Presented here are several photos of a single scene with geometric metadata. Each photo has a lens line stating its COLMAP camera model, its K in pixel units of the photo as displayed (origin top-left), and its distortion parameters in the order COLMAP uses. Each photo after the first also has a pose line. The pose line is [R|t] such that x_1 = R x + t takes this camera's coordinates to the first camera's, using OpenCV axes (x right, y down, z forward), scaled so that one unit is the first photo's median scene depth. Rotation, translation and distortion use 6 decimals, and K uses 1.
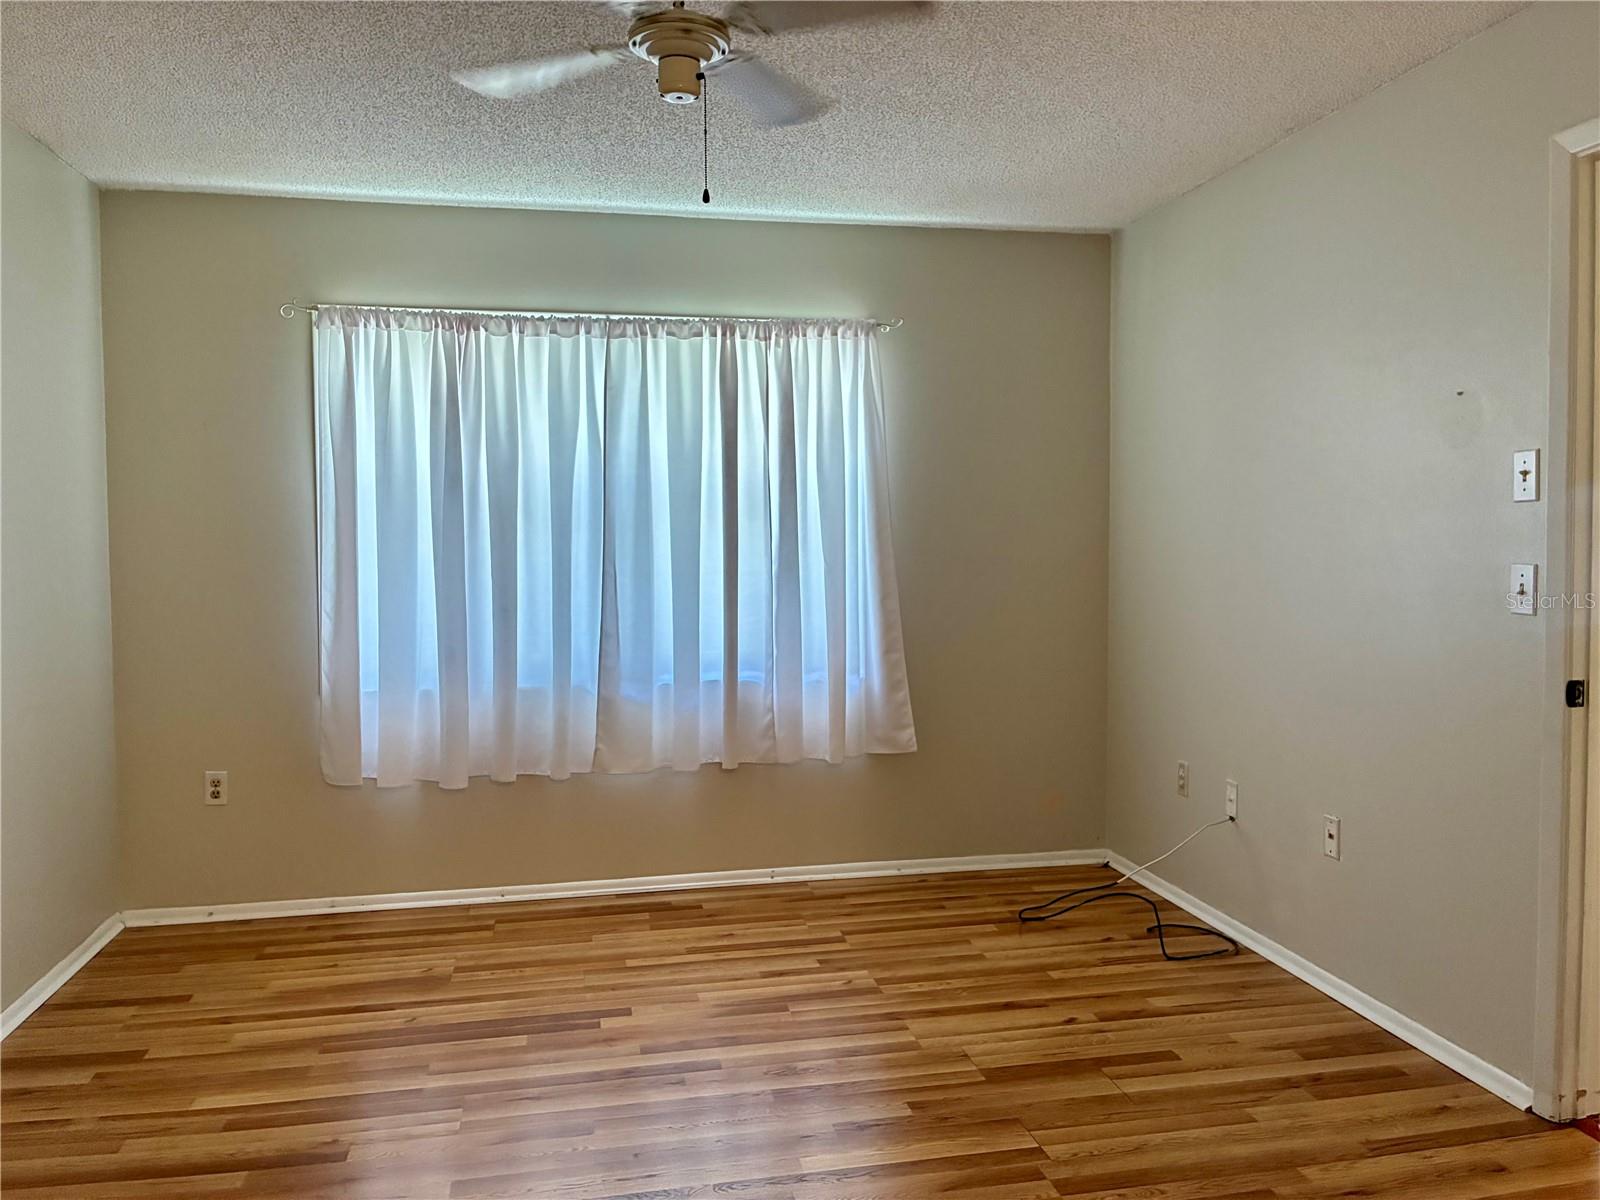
lens RADIAL K [[1215.3, 0, 810.3], [0, 1215.3, 582.9], [0, 0, 1]] dist [0.044194, -0.045668]
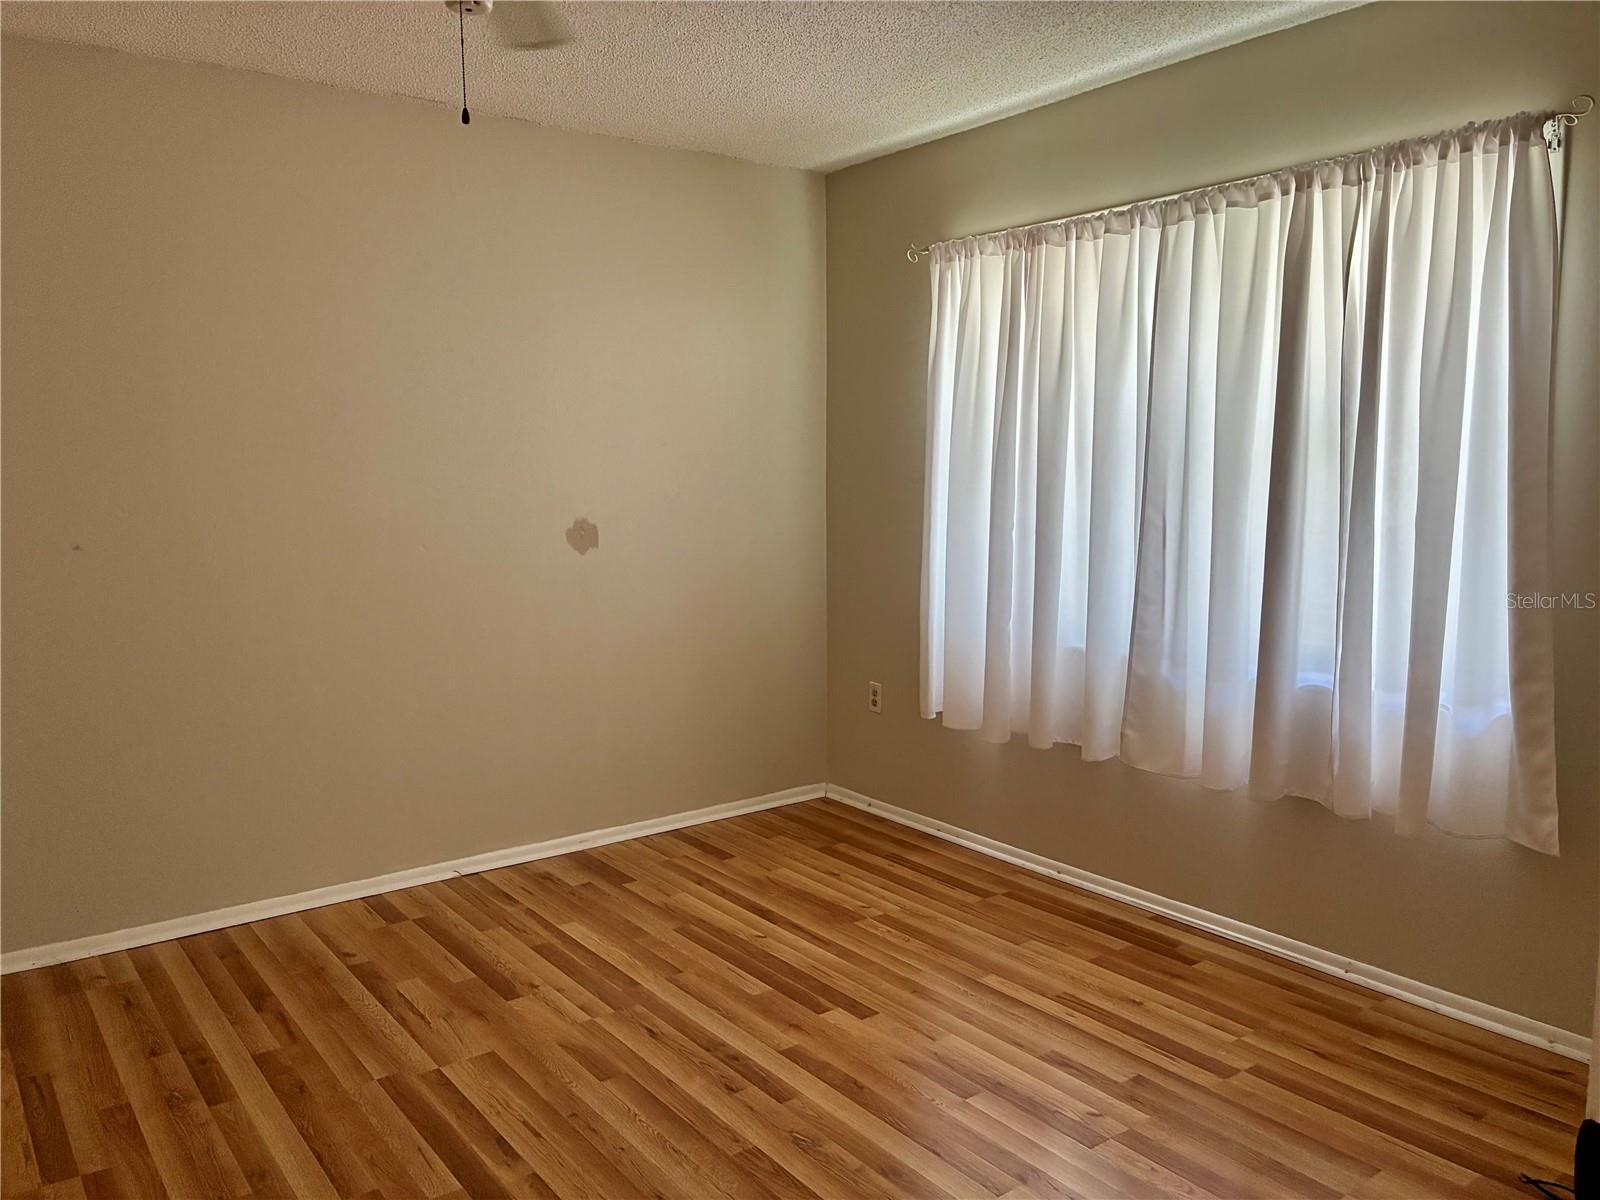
lens RADIAL K [[1215.3, 0, 811.8], [0, 1215.3, 604.8], [0, 0, 1]] dist [0.044194, -0.045668]
pose [[0.433576, 0.109327, -0.894461, 0.480311], [-0.031748, 0.993850, 0.106086, -0.034722], [0.900558, -0.017599, 0.434380, 0.457896]]
